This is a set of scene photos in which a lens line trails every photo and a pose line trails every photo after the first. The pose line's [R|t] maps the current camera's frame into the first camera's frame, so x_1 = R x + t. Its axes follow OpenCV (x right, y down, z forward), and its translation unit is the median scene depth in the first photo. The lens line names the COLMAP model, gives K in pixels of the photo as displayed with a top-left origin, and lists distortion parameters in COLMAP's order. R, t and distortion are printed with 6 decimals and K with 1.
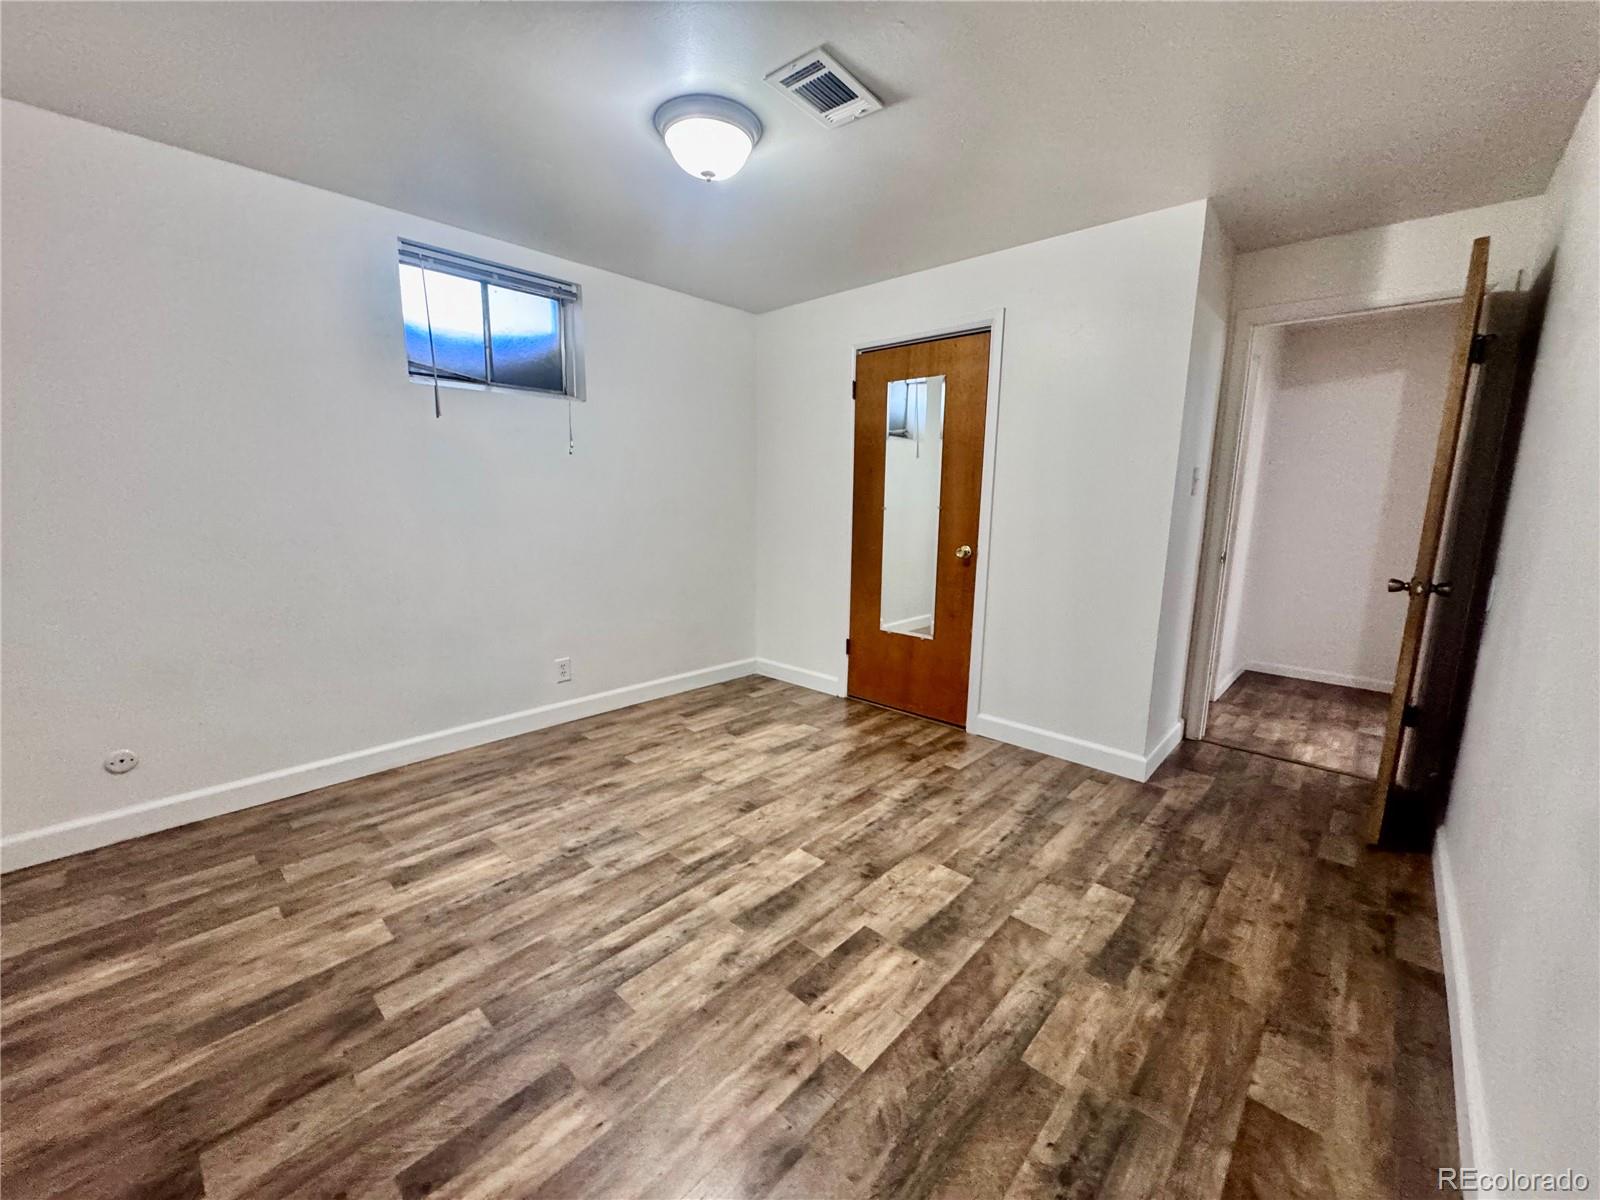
lens RADIAL K [[639.7, 0, 790.2], [0, 639.7, 601.5], [0, 0, 1]] dist [-0.000048, -0.000426]
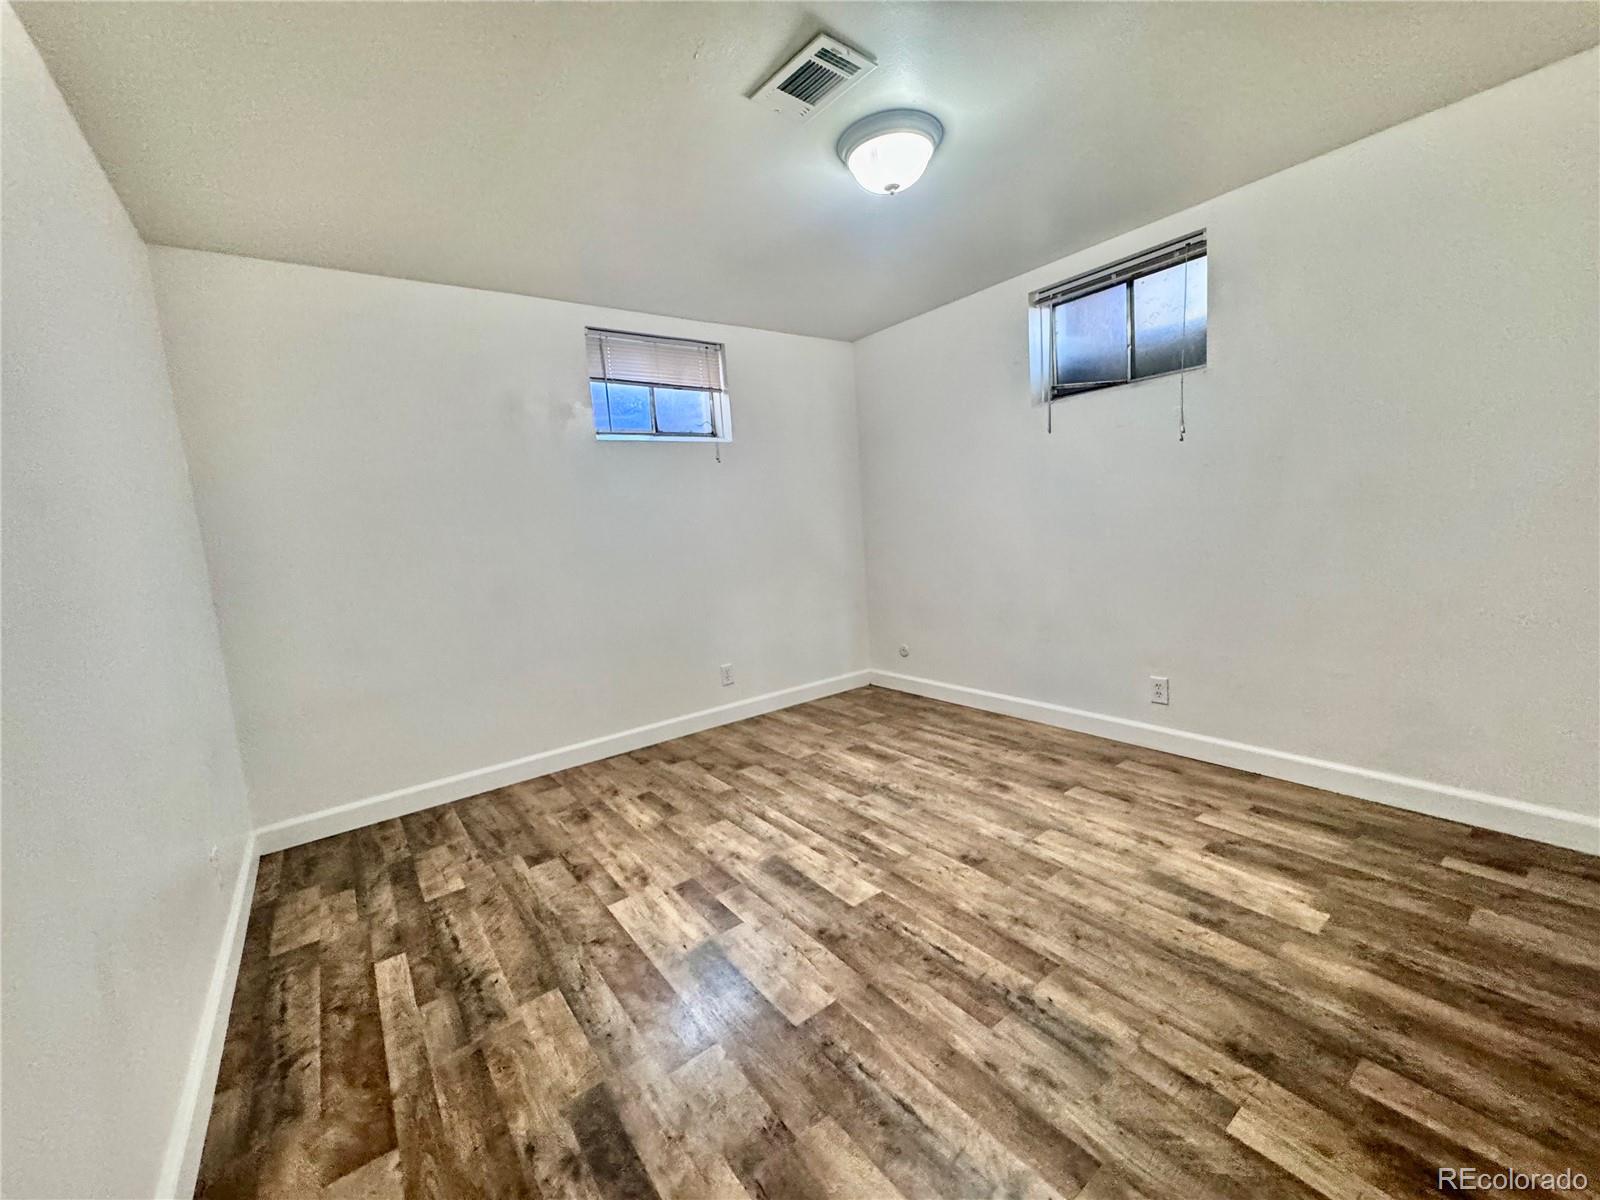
lens RADIAL K [[639.7, 0, 790.2], [0, 639.7, 601.5], [0, 0, 1]] dist [-0.000048, -0.000426]
pose [[-0.182076, 0.119127, -0.976042, 0.956238], [-0.098214, 0.985467, 0.138599, -0.136390], [0.978367, 0.121097, -0.167730, 1.084931]]
